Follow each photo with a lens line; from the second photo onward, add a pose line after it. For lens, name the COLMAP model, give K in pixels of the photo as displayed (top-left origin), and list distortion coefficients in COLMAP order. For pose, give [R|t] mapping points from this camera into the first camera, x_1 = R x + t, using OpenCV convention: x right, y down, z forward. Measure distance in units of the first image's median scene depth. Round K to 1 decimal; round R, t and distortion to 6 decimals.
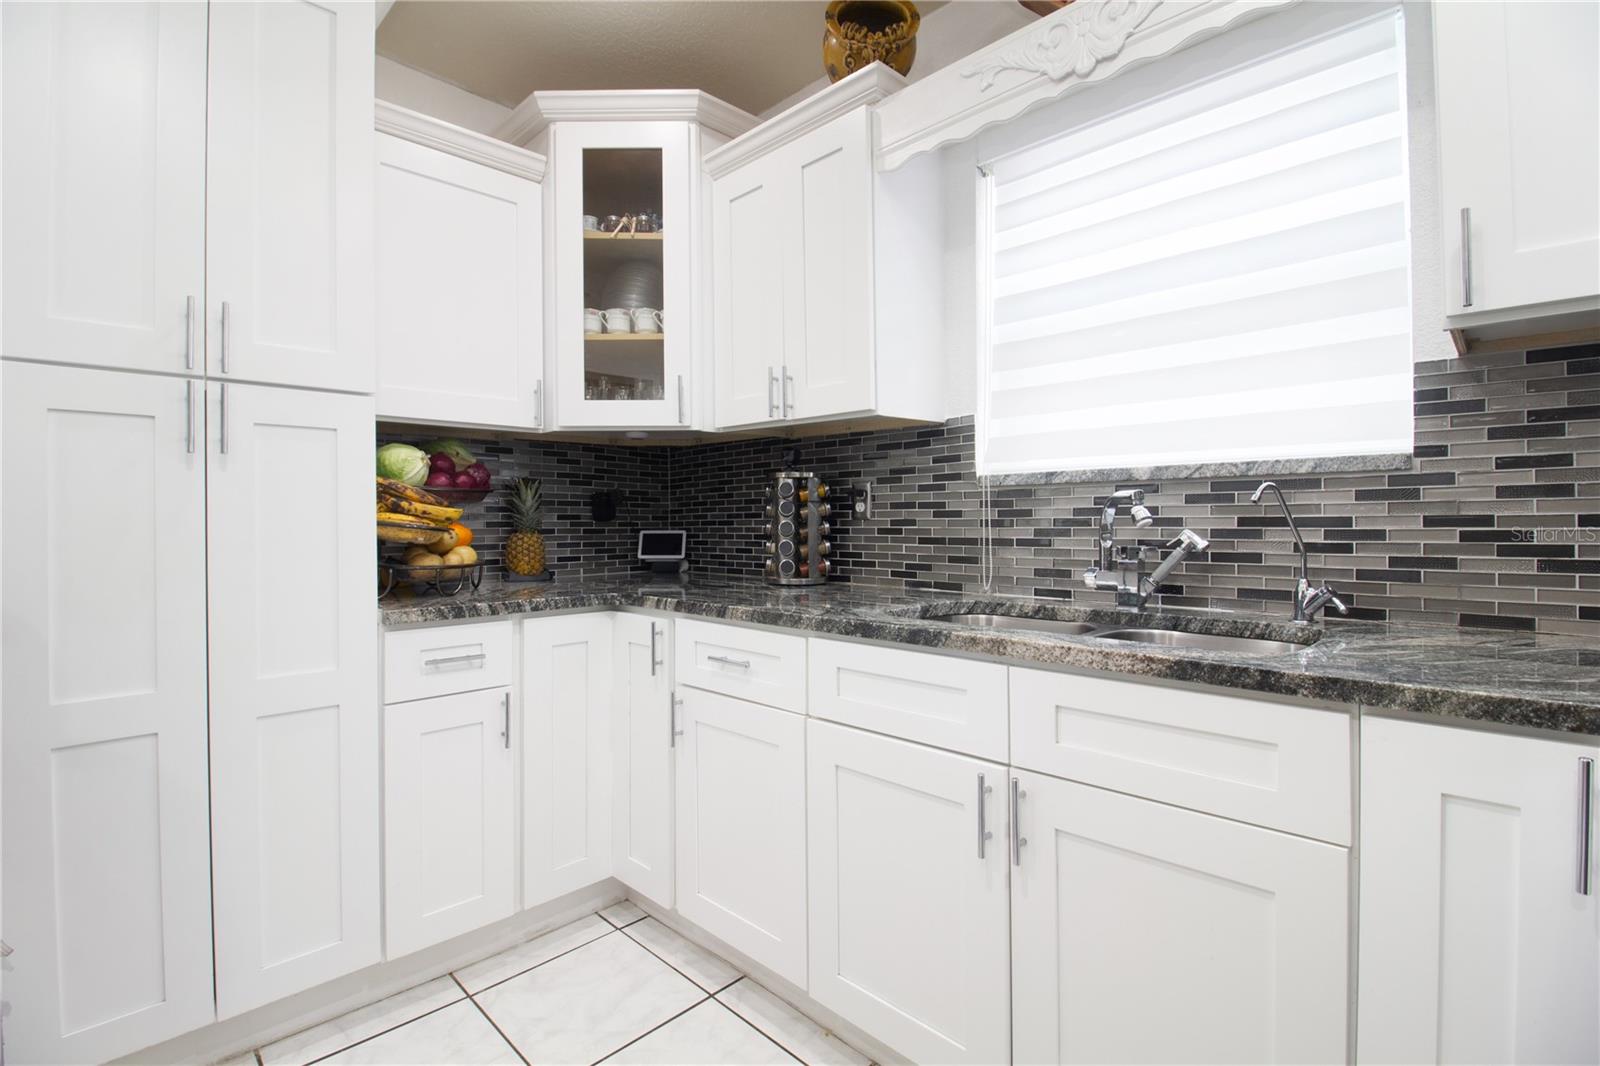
lens RADIAL K [[734.5, 0, 793.3], [0, 734.5, 518.0], [0, 0, 1]] dist [0.000597, -0.015068]
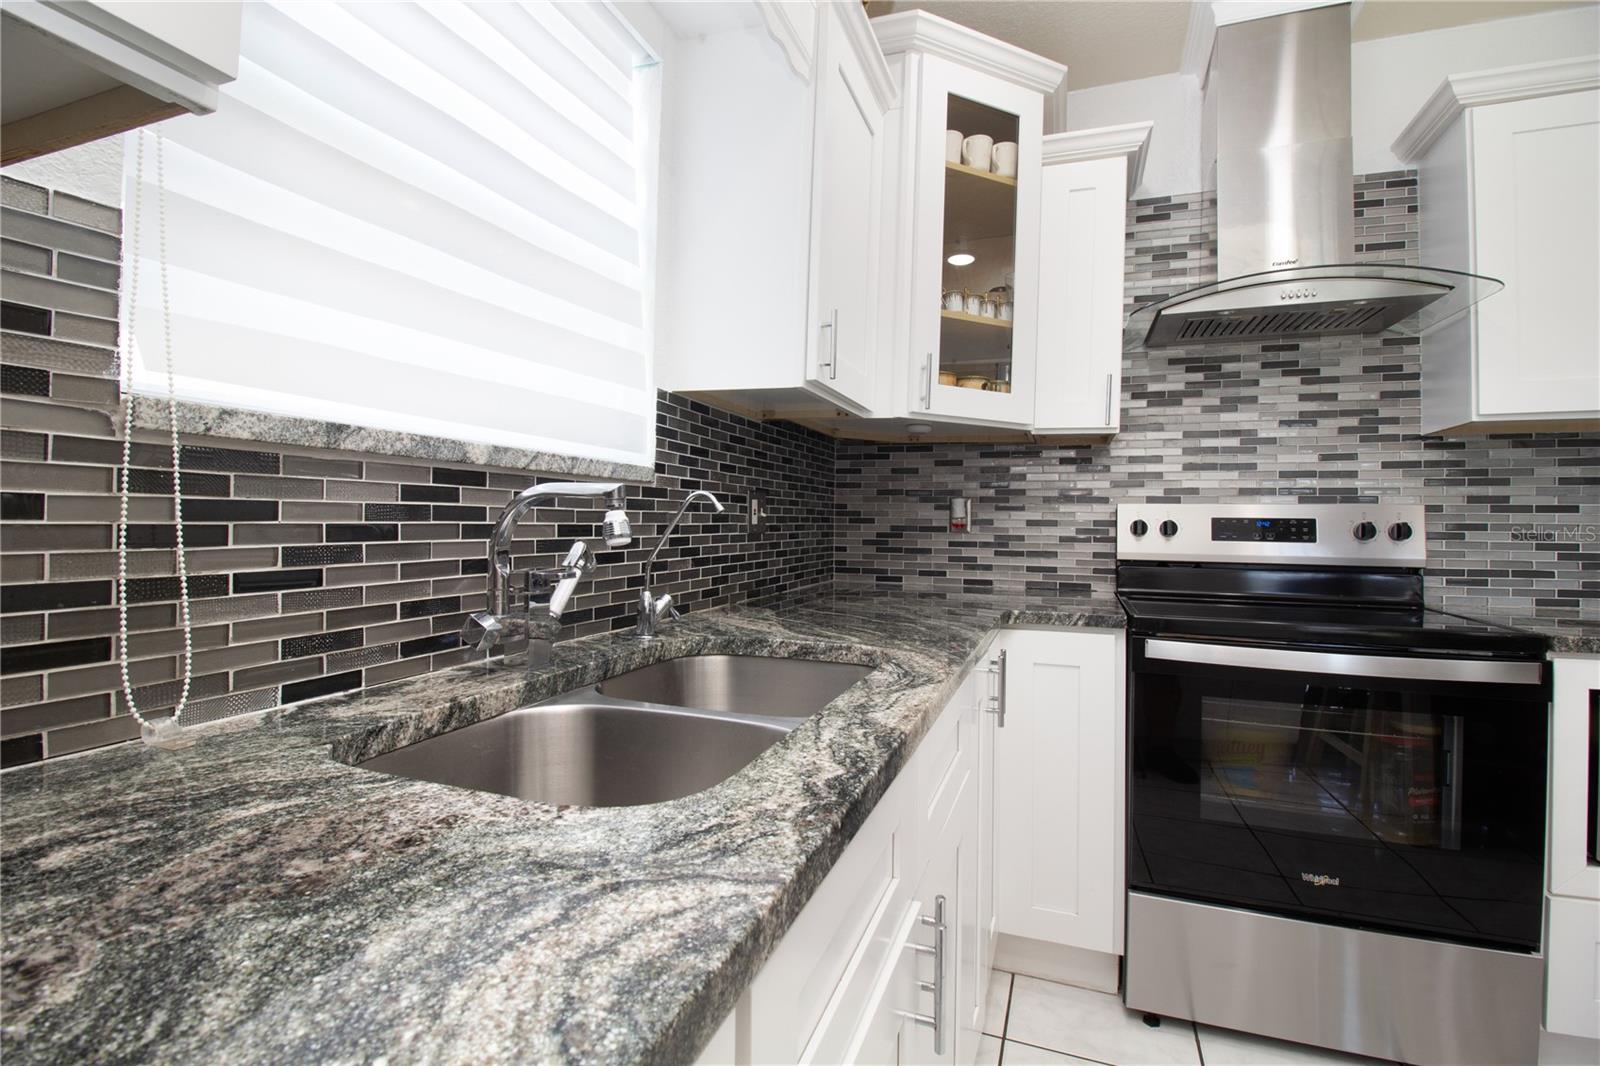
lens RADIAL K [[734.5, 0, 793.3], [0, 734.5, 518.0], [0, 0, 1]] dist [0.000597, -0.015068]
pose [[-0.412077, 0.005679, 0.911131, -0.226830], [-0.014138, 0.999820, -0.012626, -0.001911], [-0.911039, -0.018085, -0.411923, 1.112550]]
